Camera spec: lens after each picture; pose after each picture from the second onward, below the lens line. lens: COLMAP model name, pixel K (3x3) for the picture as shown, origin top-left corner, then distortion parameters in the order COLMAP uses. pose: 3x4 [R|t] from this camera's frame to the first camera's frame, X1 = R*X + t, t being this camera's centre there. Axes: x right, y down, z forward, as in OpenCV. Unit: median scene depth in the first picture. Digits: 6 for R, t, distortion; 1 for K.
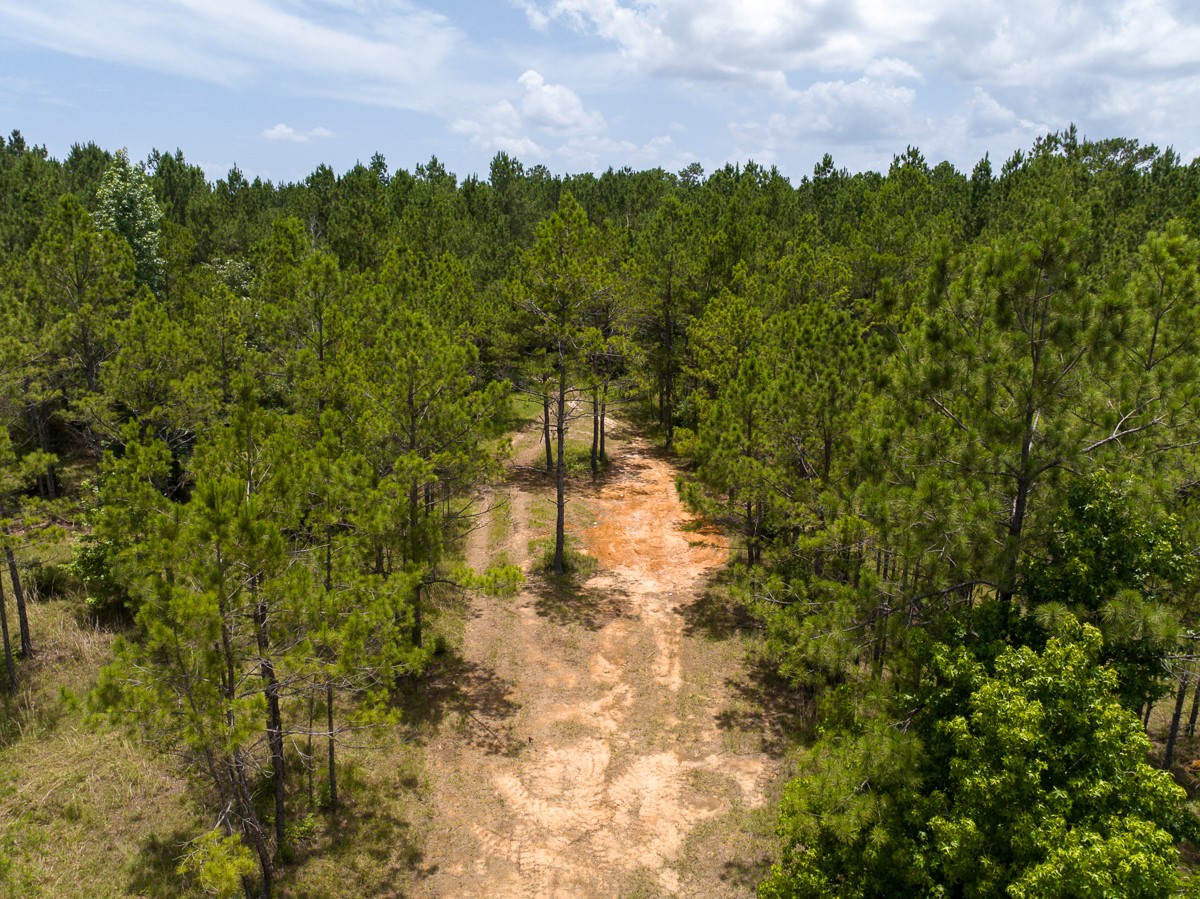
lens RADIAL K [[828.7, 0, 601.6], [0, 828.7, 454.9], [0, 0, 1]] dist [-0.040428, 0.005395]
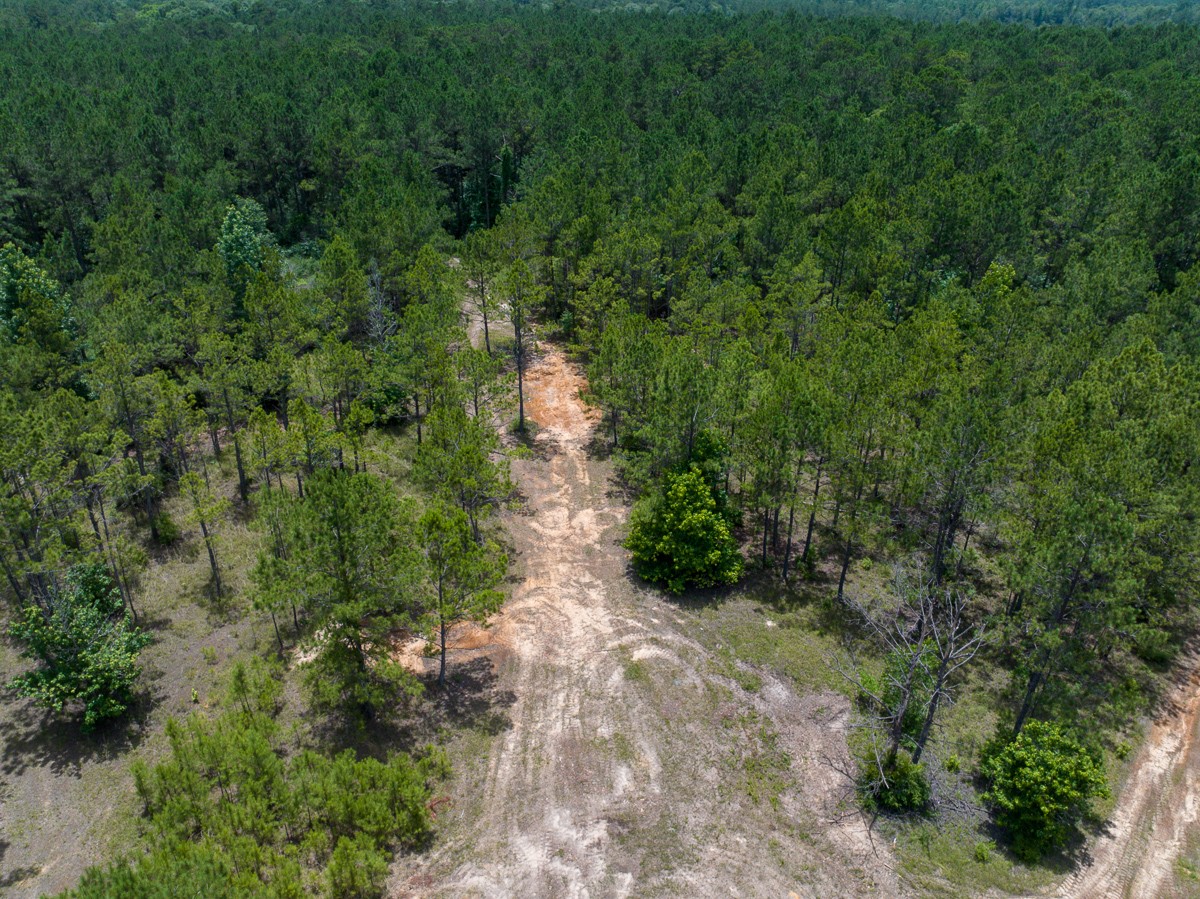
lens RADIAL K [[828.7, 0, 599.9], [0, 828.7, 448.7], [0, 0, 1]] dist [-0.040428, 0.005395]
pose [[0.981337, -0.092774, 0.168437, -0.293511], [0.045986, 0.963728, 0.262896, -0.487538], [-0.186717, -0.250244, 0.950008, -1.386630]]
